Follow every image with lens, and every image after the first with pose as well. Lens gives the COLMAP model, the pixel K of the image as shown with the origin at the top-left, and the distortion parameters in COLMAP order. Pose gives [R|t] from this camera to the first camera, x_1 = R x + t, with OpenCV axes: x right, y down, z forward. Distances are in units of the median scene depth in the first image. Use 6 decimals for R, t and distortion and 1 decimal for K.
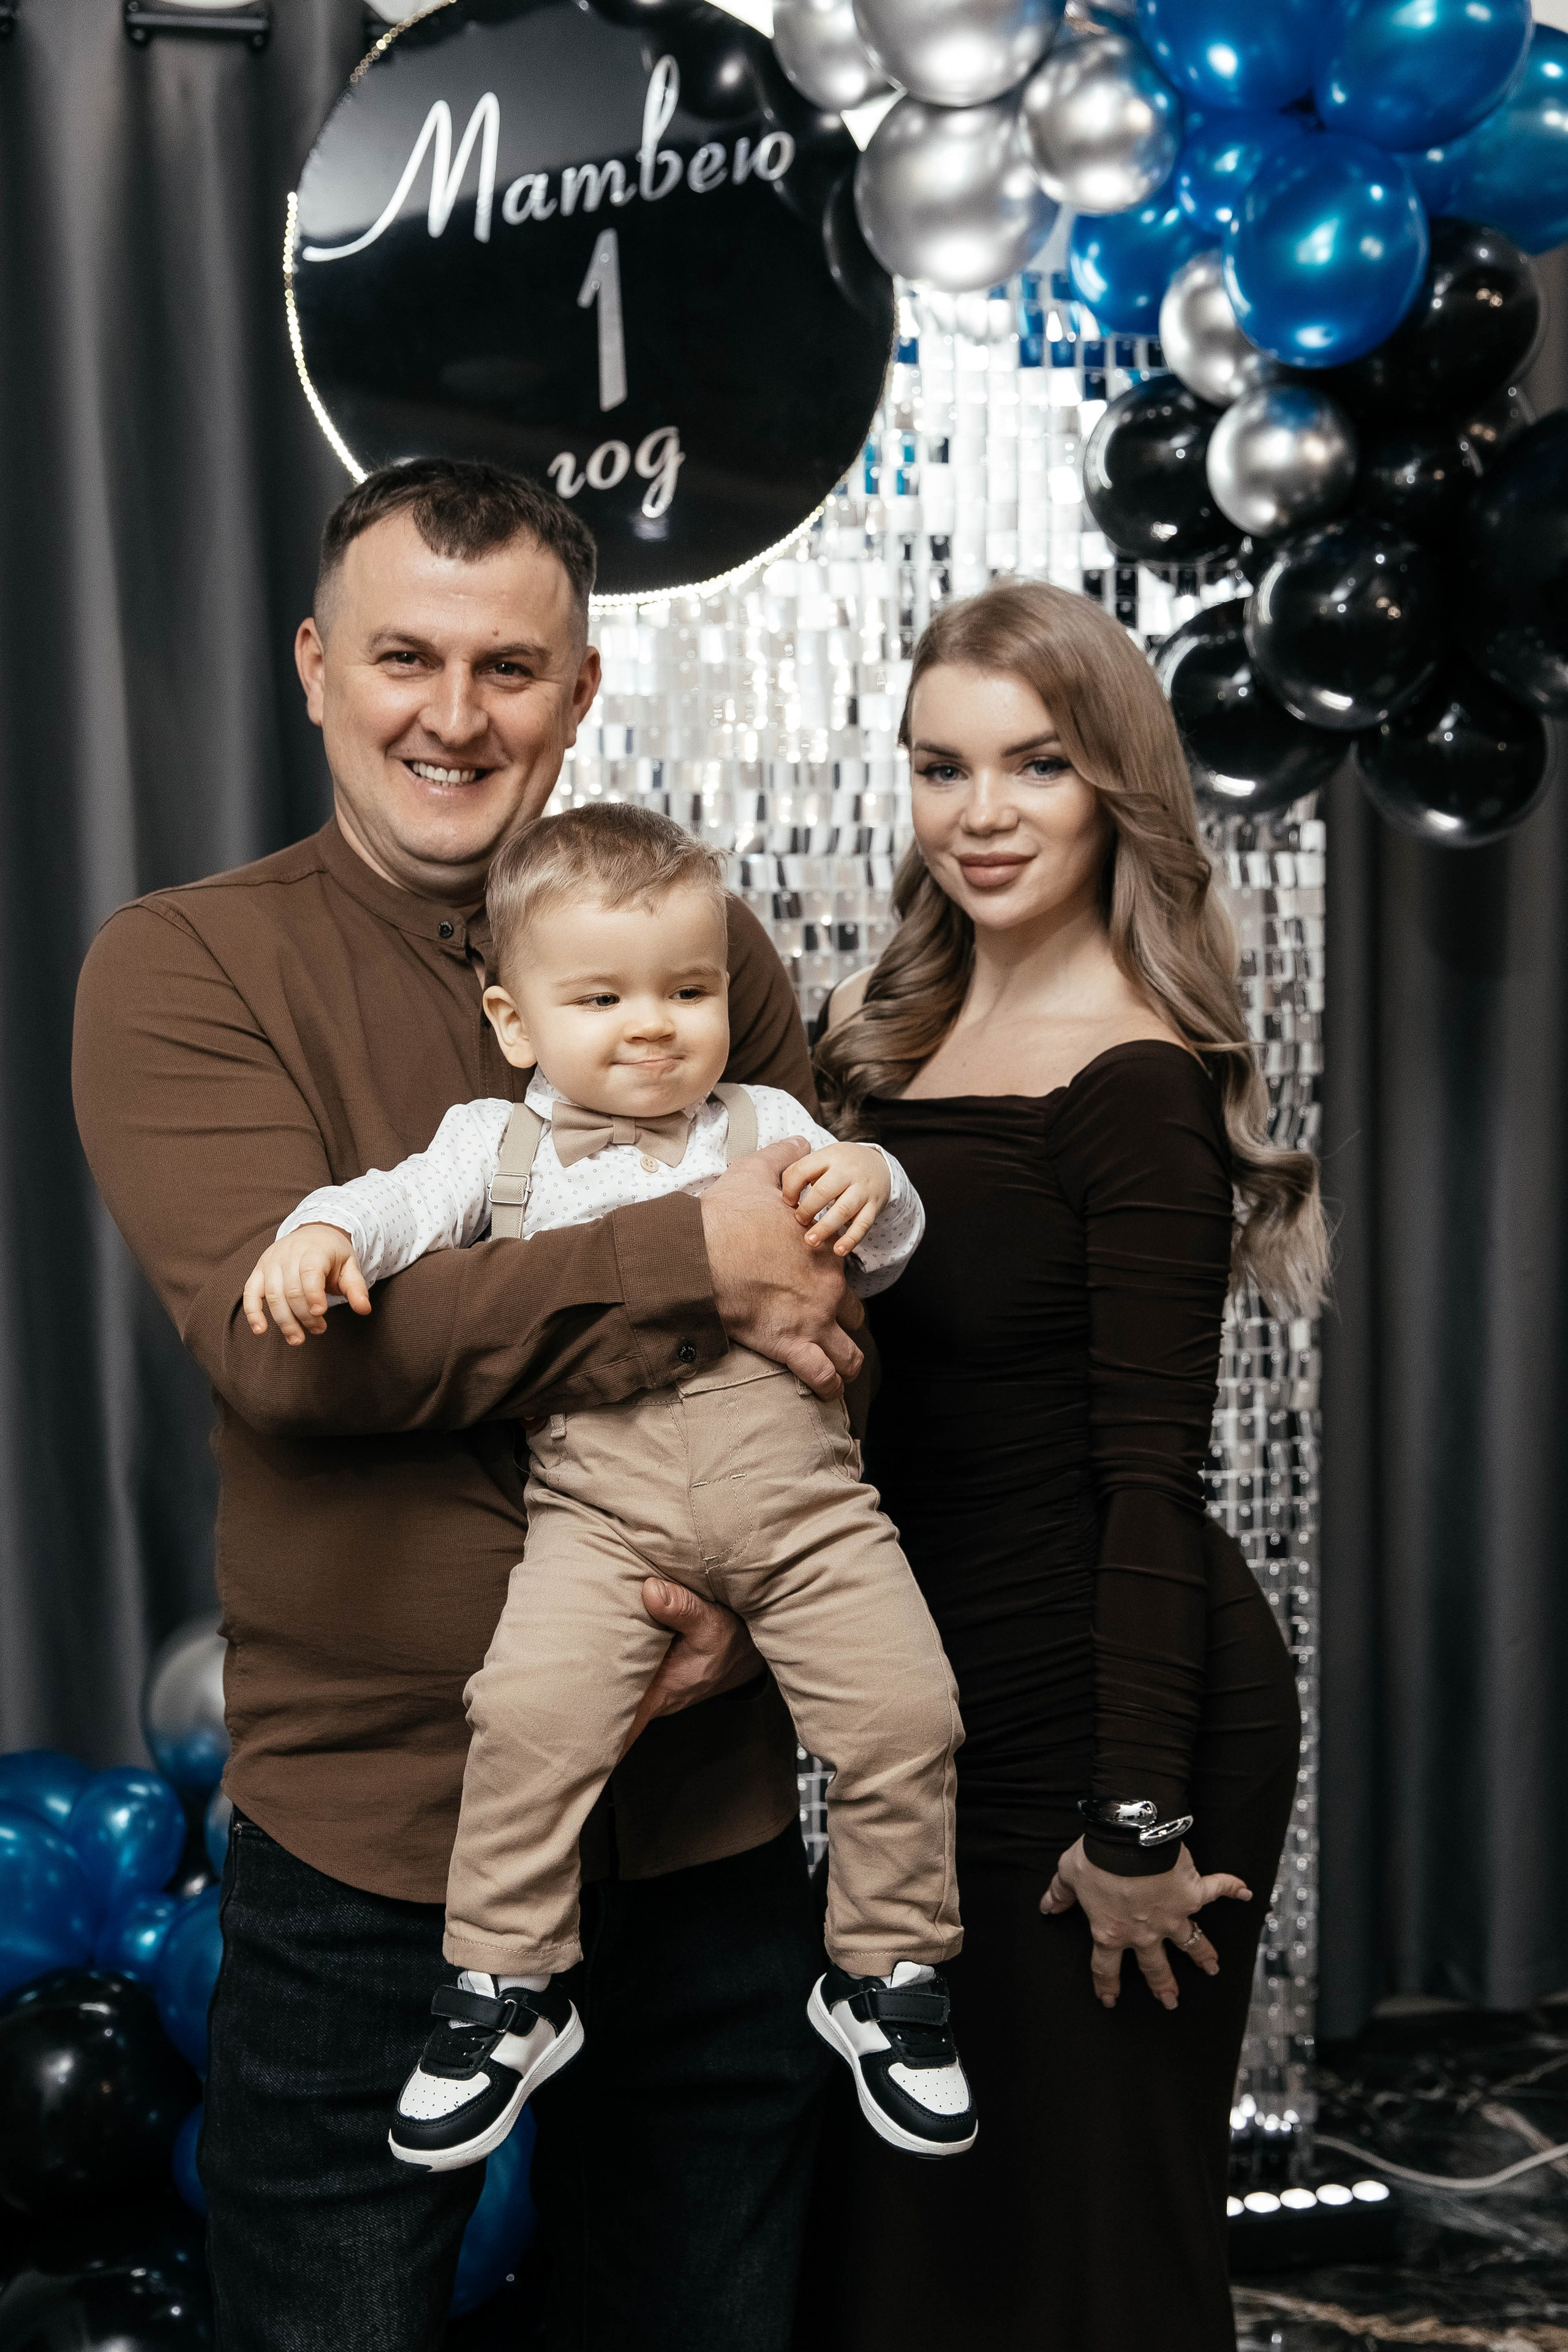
lens RADIAL K [[2721.4, 0, 786.5], [0, 2721.4, 1216.7], [0, 0, 1]] dist [0.014170, 0.000000]
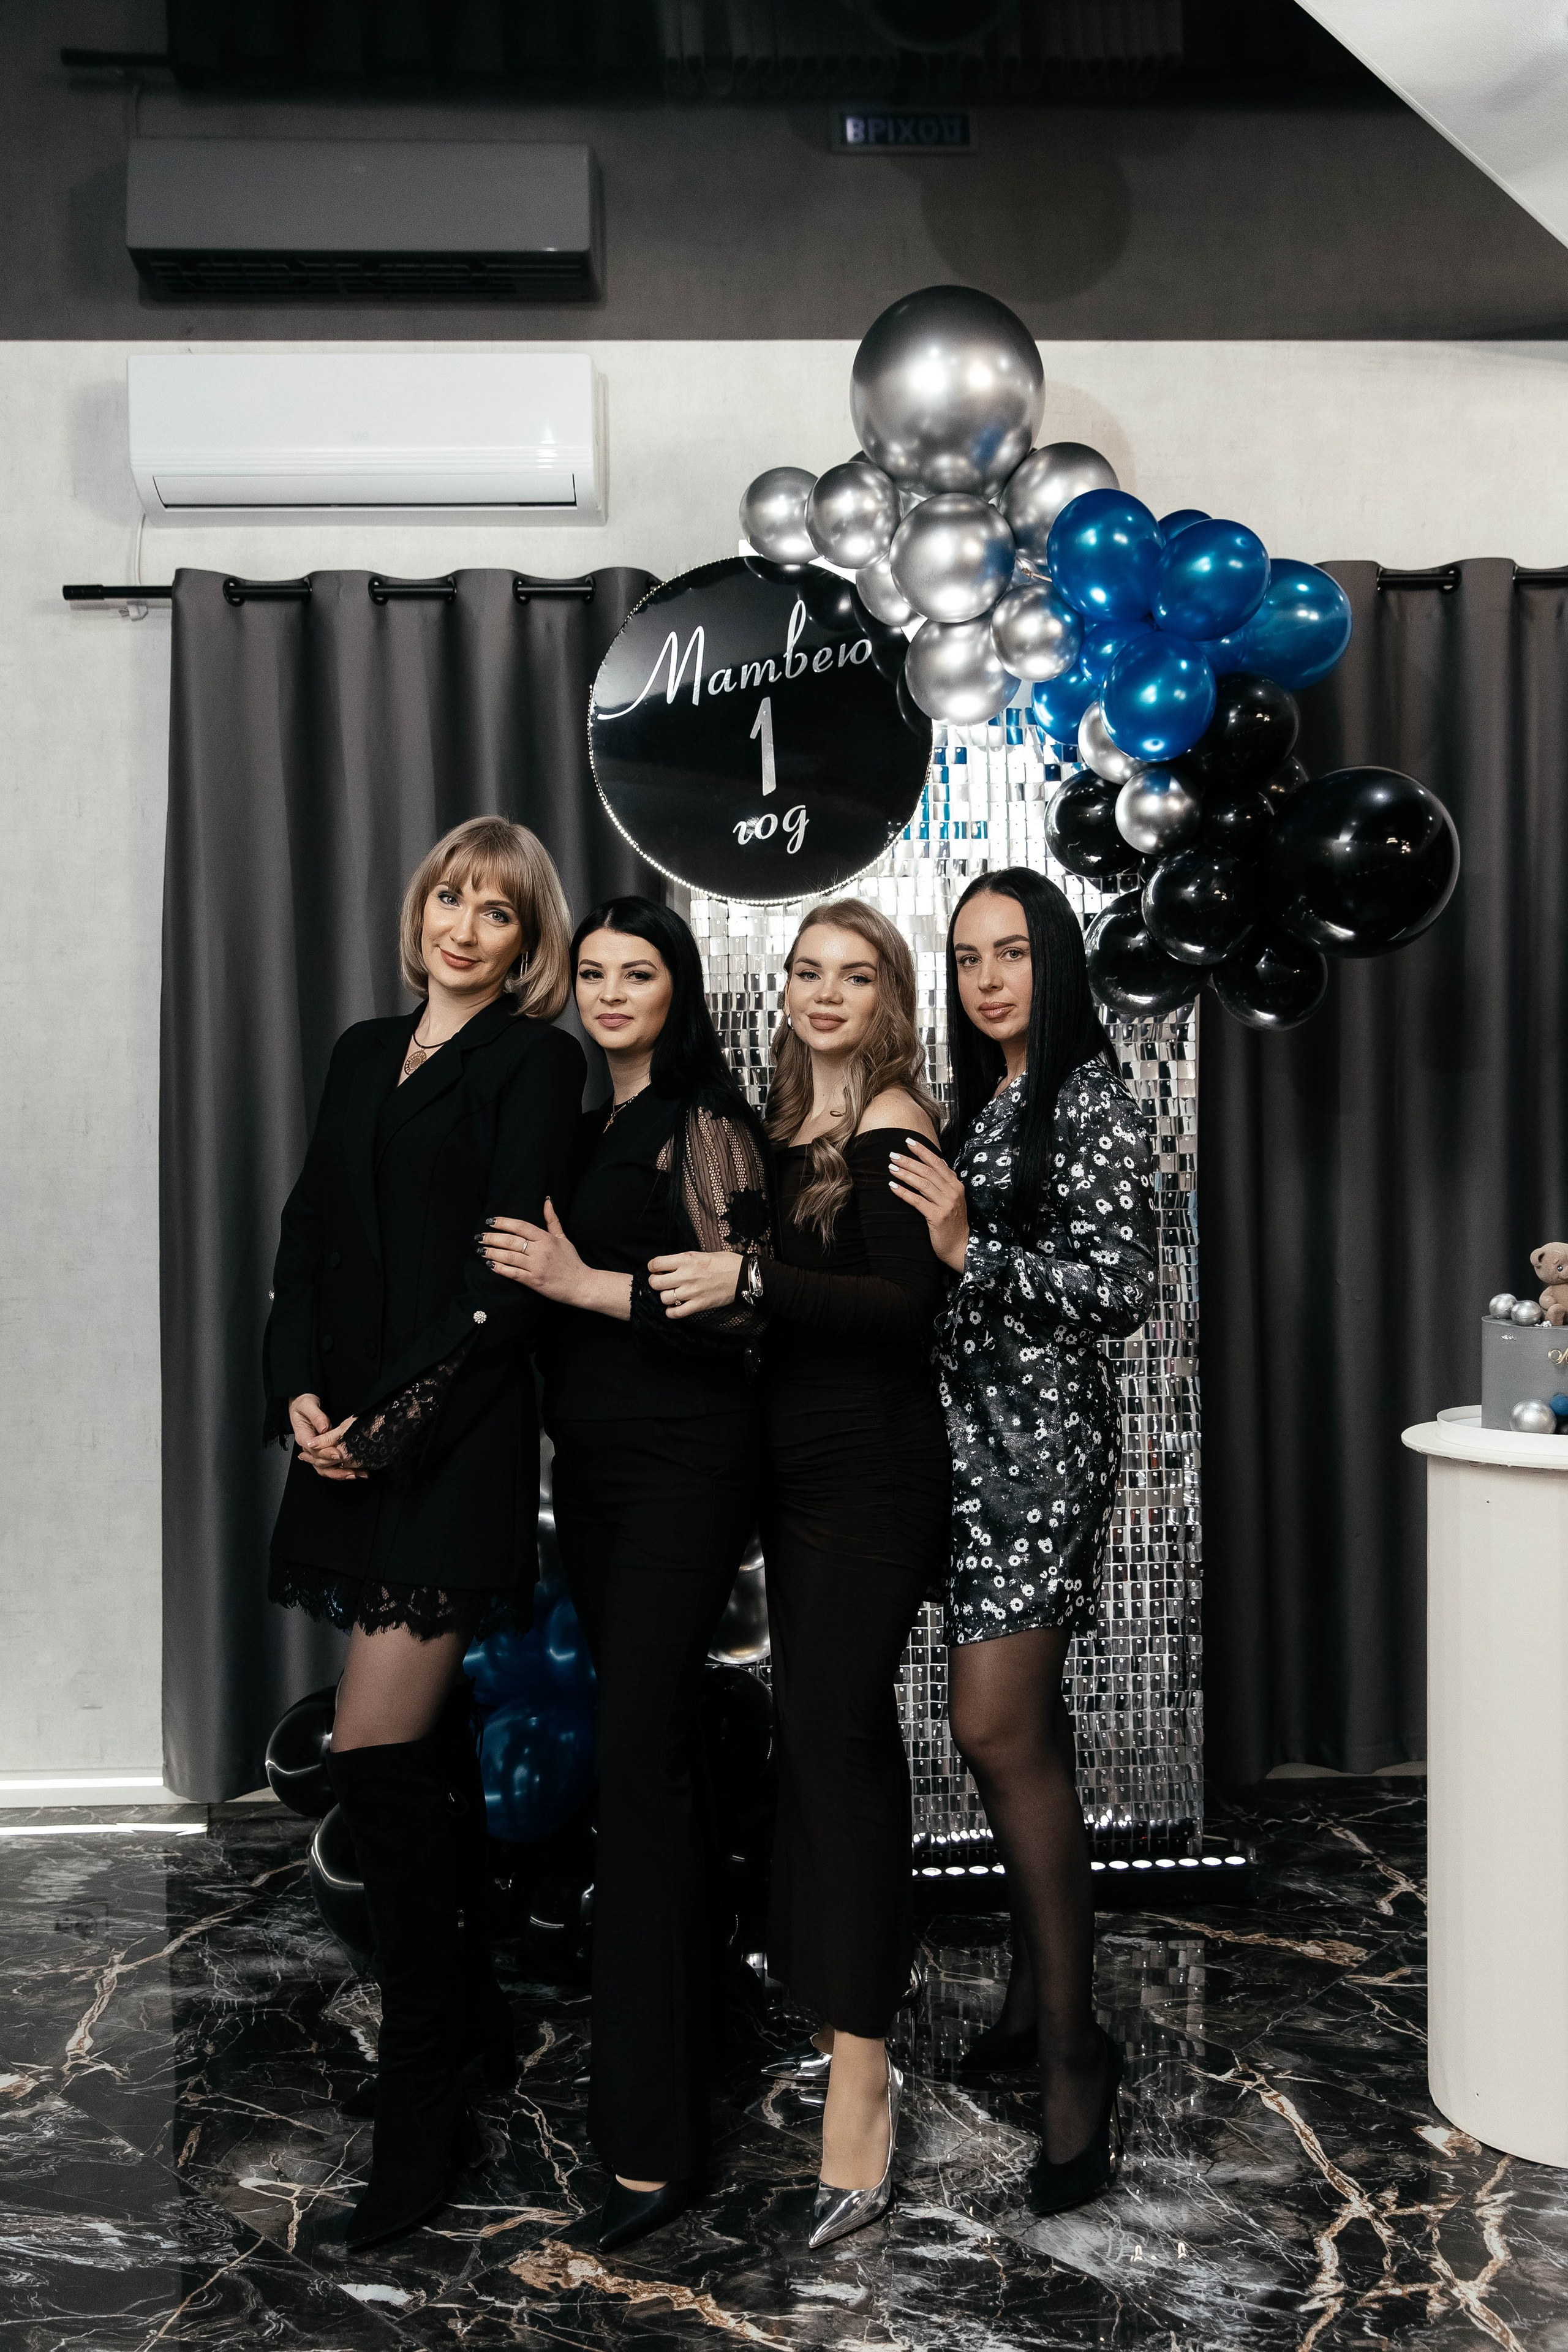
lens RADIAL K [[1899.7, 0, 779.6], [0, 1899.7, 1185.0], [0, 0, 1]] dist [-0.022441, 0.020752]
pose [[0.989338, -0.003255, -0.145604, 0.123054], [-0.007206, 0.997432, -0.071263, 0.043218], [0.145462, 0.071552, 0.986773, -0.195600]]
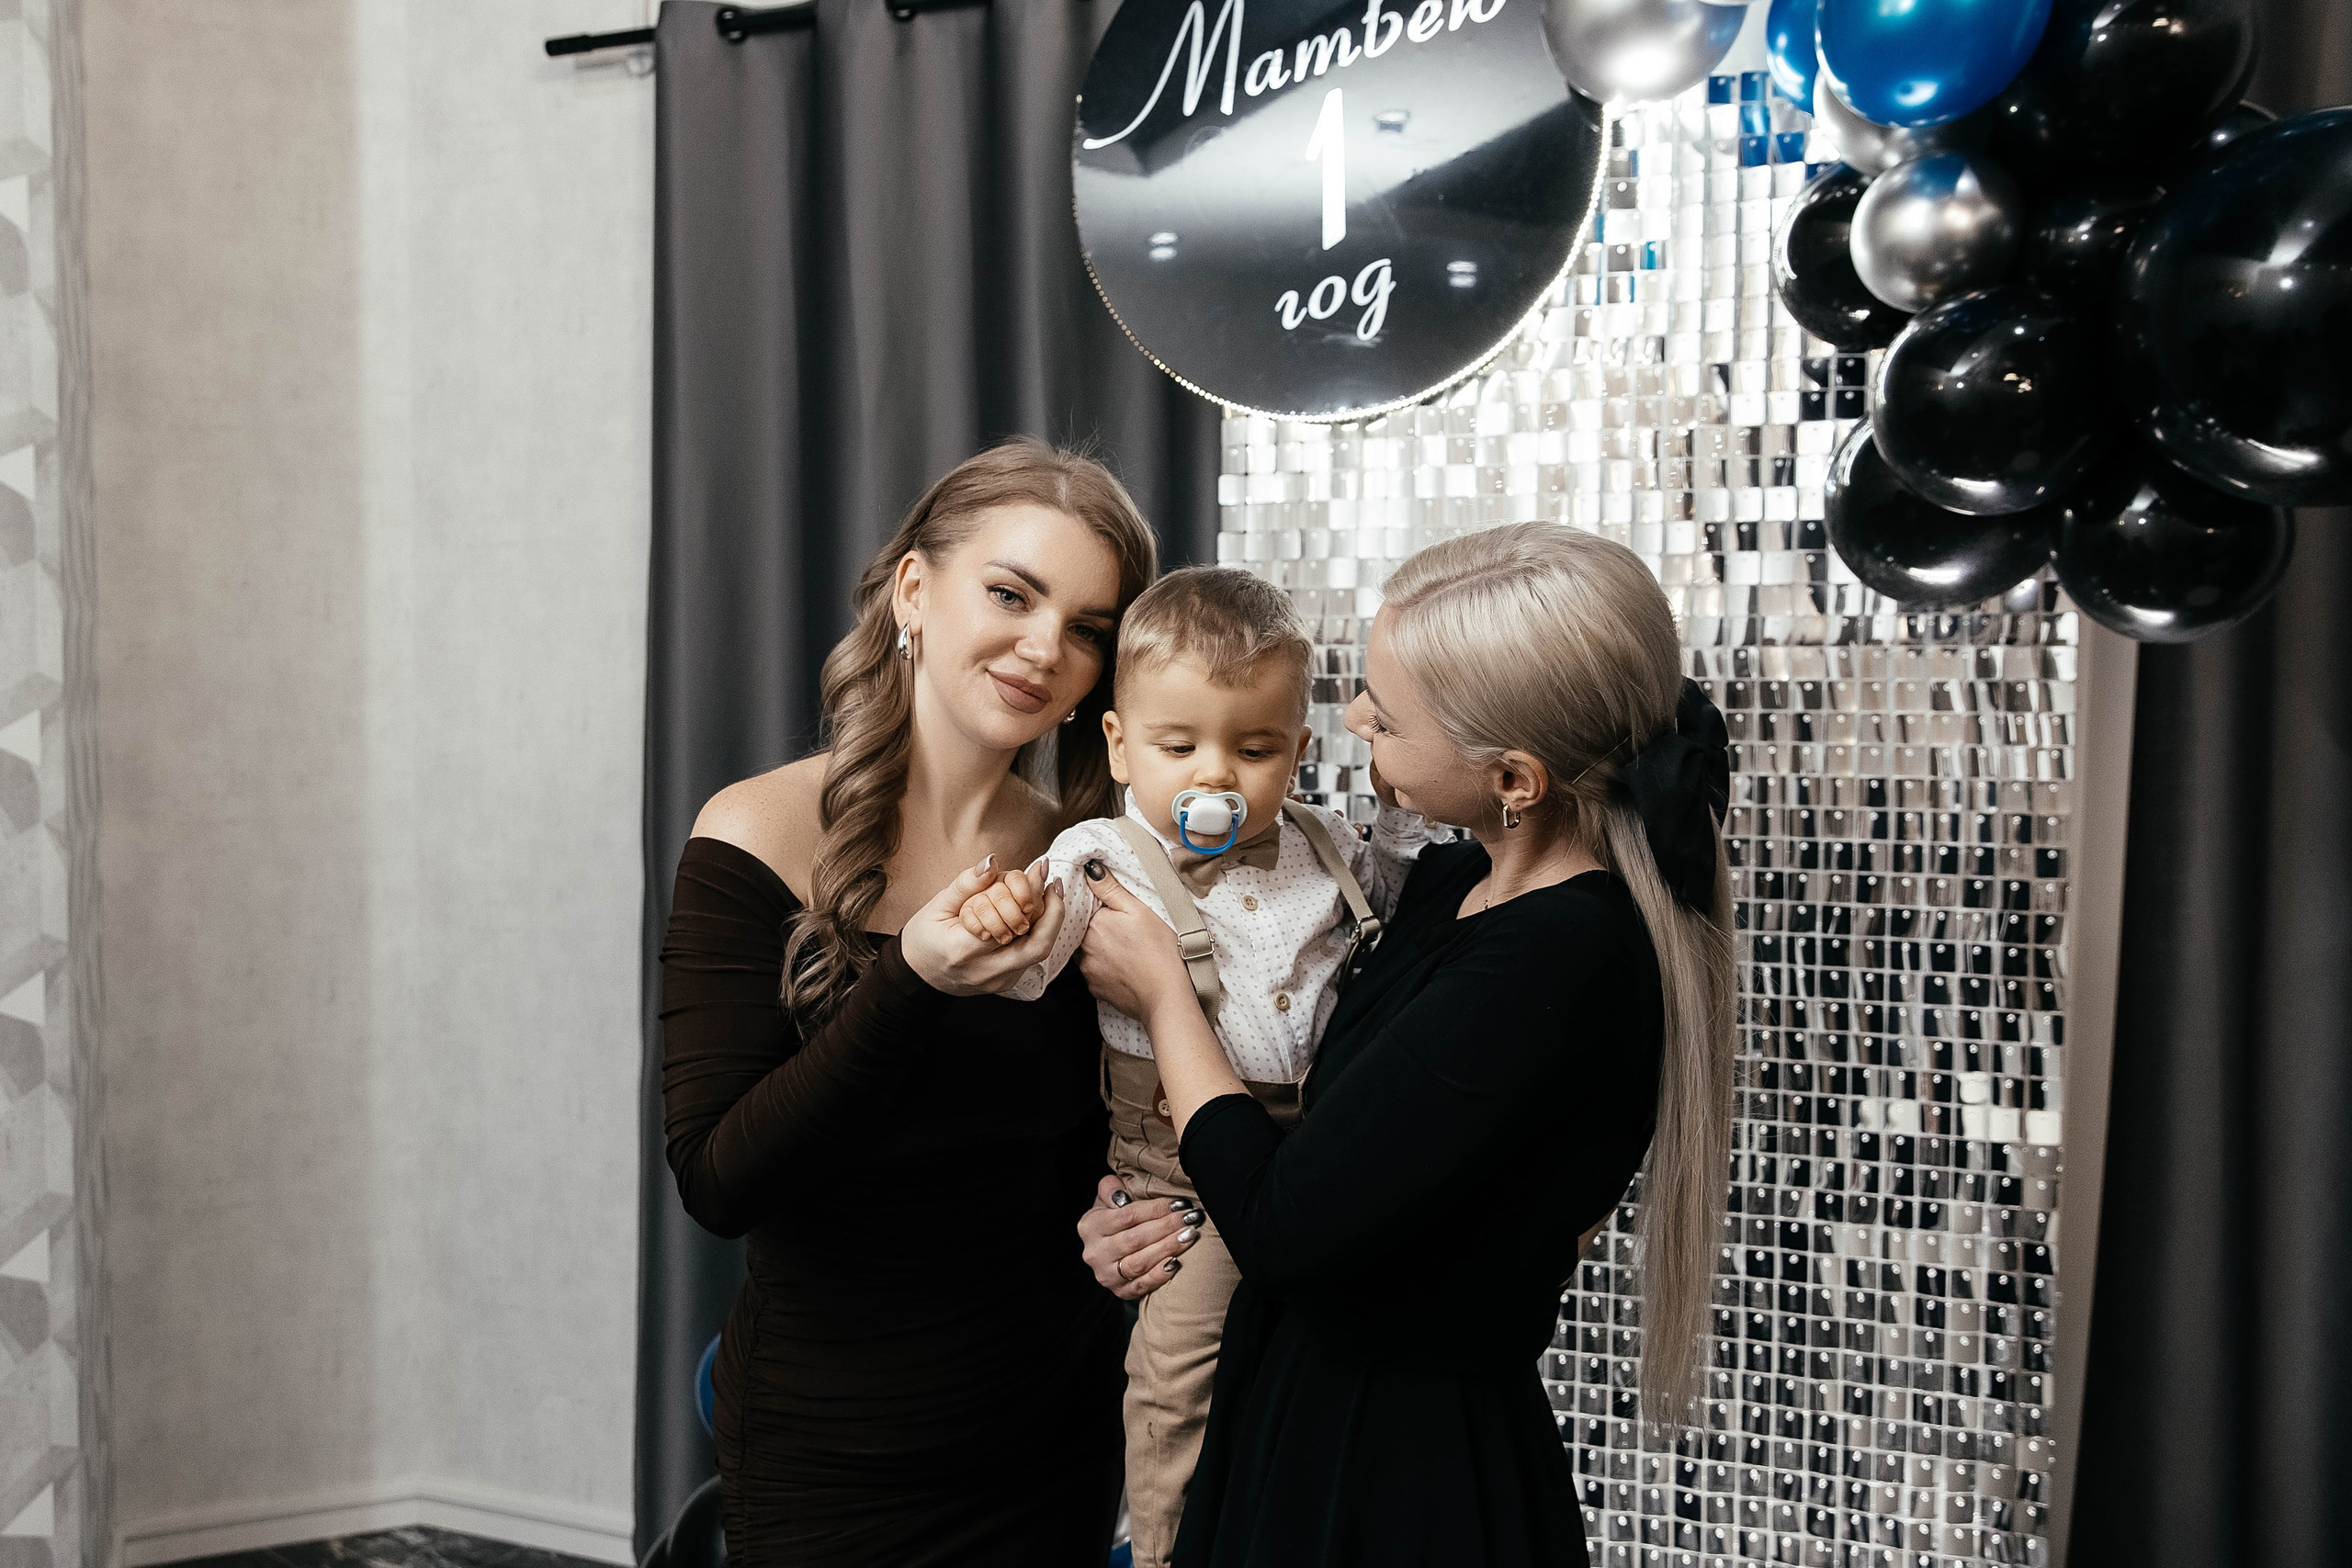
lens RADIAL K [[1970.8, 0, 1098.0], [0, 1970.8, 778.9], [0, 0, 1]] dist [0.013928, -0.020293]
pose [[0.855638, 0.039910, -0.516033, 0.283247], [-0.063061, 0.997633, -0.027406, -0.052854], [0.513718, 0.055992, 0.856130, 0.278183]]
